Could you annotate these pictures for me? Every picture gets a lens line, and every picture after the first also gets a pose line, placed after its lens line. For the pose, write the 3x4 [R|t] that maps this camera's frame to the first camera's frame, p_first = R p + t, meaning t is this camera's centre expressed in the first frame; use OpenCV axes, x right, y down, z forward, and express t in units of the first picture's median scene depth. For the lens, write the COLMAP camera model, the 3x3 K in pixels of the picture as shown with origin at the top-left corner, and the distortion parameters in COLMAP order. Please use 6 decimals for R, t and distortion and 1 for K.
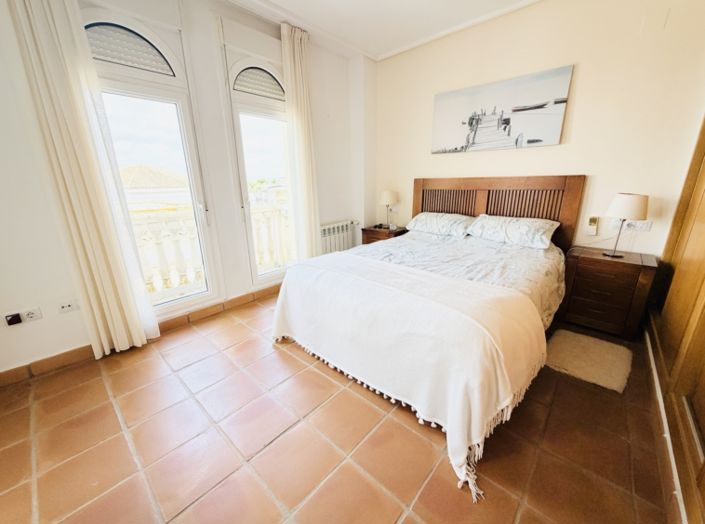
lens RADIAL K [[281.1, 0, 350.7], [0, 281.1, 262.4], [0, 0, 1]] dist [0.001857, 0.000148]
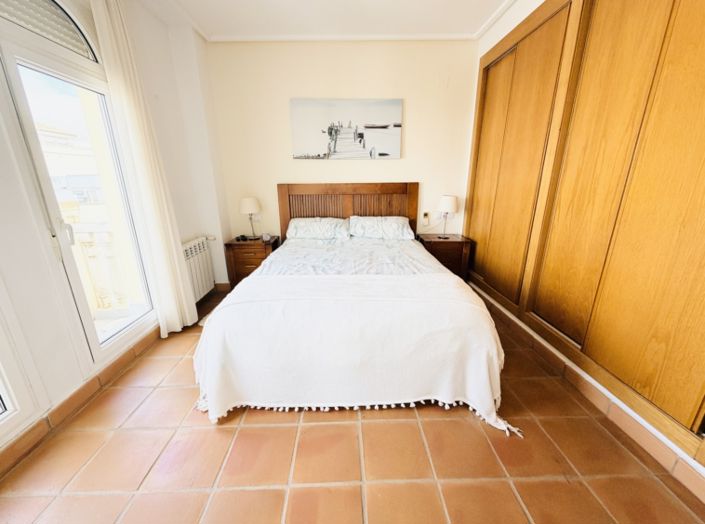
lens RADIAL K [[281.1, 0, 350.7], [0, 281.1, 262.4], [0, 0, 1]] dist [0.001857, 0.000148]
pose [[0.725618, -0.184813, 0.662814, -0.364762], [0.188937, 0.979746, 0.066343, -0.076671], [-0.661650, 0.077090, 0.745839, 0.213809]]
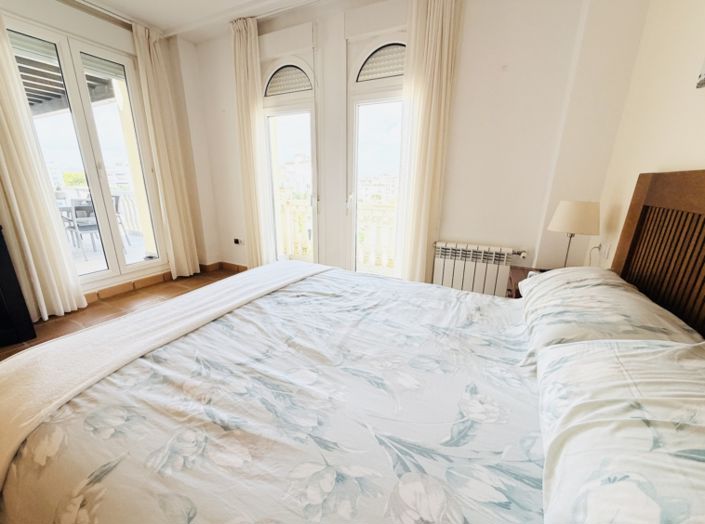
lens RADIAL K [[281.1, 0, 350.7], [0, 281.1, 262.4], [0, 0, 1]] dist [0.001857, 0.000148]
pose [[0.268007, 0.290230, -0.918661, 0.662899], [-0.283960, 0.934982, 0.212544, -0.226079], [0.920619, 0.203899, 0.332996, 0.778550]]
